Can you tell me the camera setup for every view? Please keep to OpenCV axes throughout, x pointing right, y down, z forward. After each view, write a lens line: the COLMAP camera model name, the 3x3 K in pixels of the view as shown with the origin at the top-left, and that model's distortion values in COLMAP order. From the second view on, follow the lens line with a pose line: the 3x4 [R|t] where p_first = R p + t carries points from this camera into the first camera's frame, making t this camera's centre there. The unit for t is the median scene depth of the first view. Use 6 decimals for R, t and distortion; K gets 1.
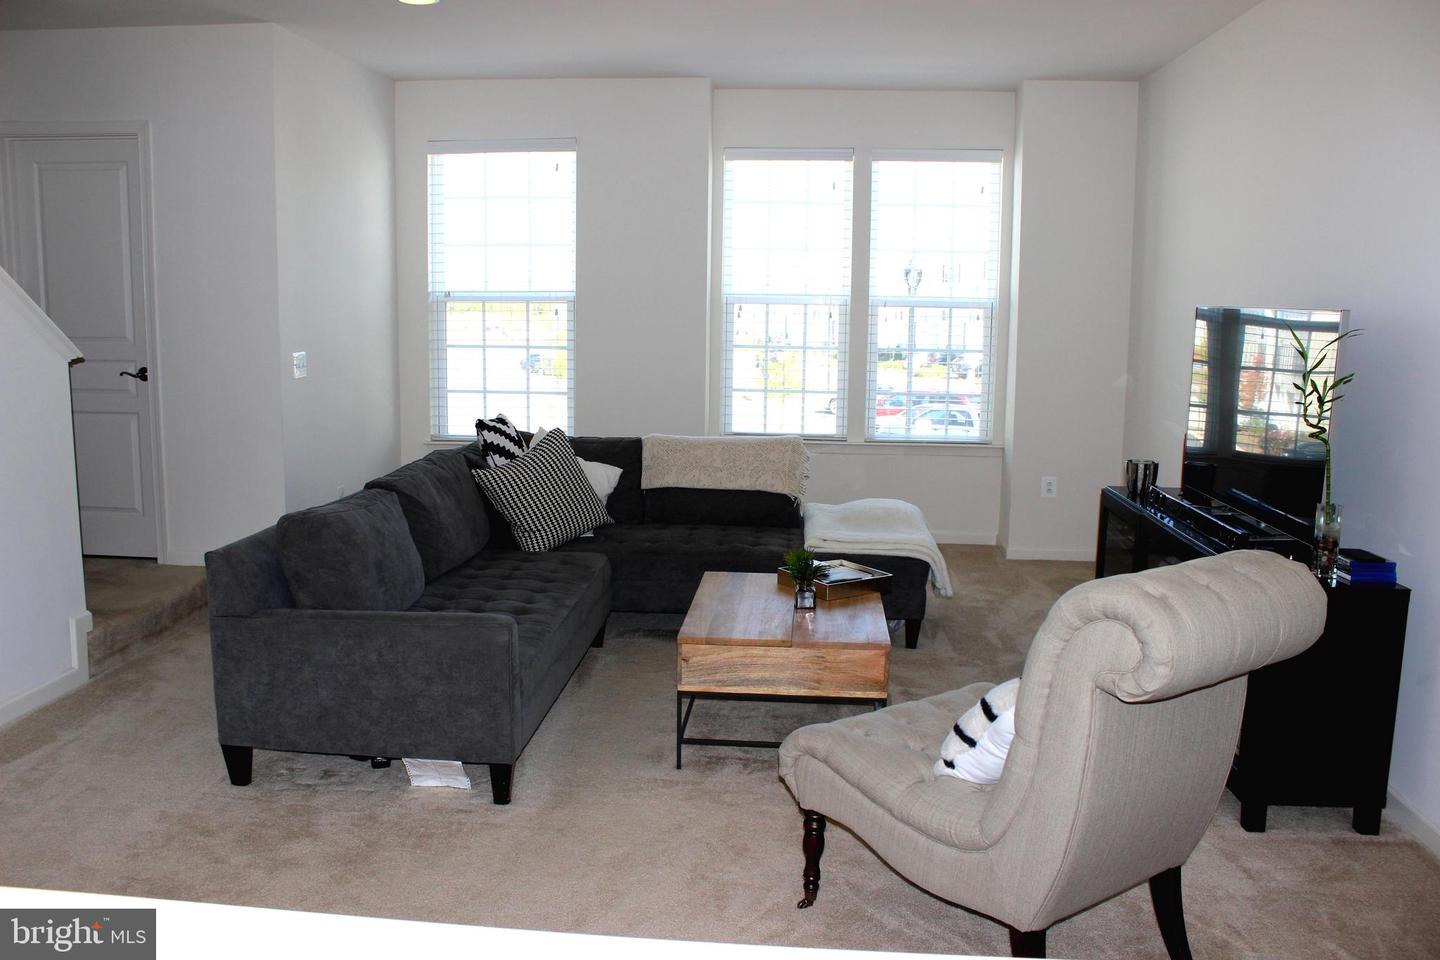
lens RADIAL K [[1189.9, 0, 716.1], [0, 1189.9, 470.3], [0, 0, 1]] dist [-0.165125, 0.144535]
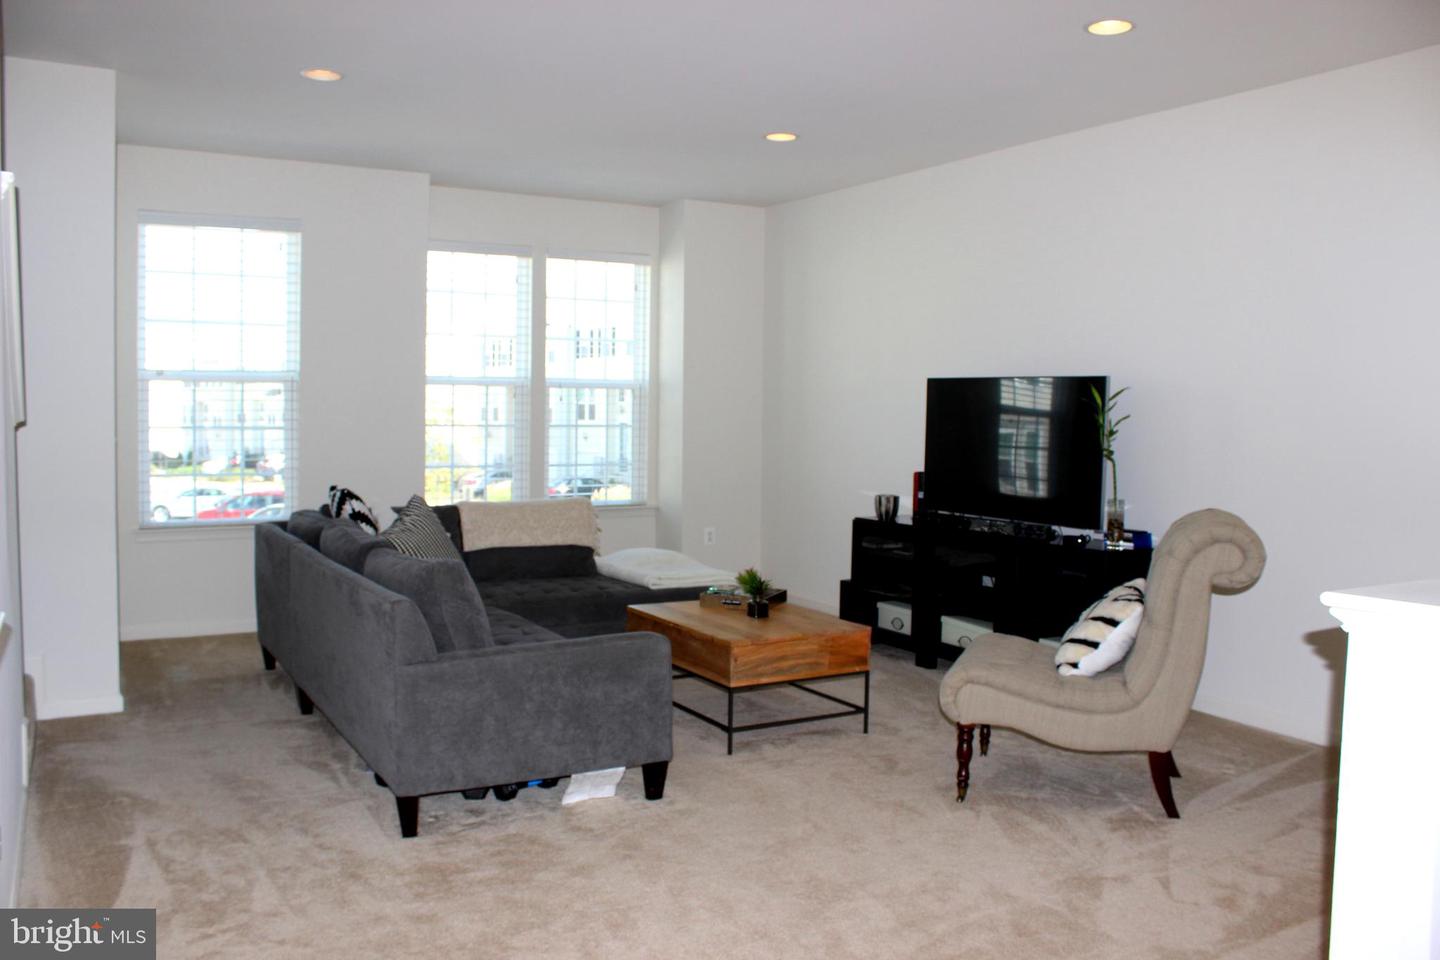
lens RADIAL K [[1189.9, 0, 716.1], [0, 1189.9, 470.3], [0, 0, 1]] dist [-0.165125, 0.144535]
pose [[0.823694, -0.033042, 0.566071, -0.474374], [0.080326, 0.995033, -0.058802, 0.023172], [-0.561316, 0.093905, 0.822257, -0.005082]]
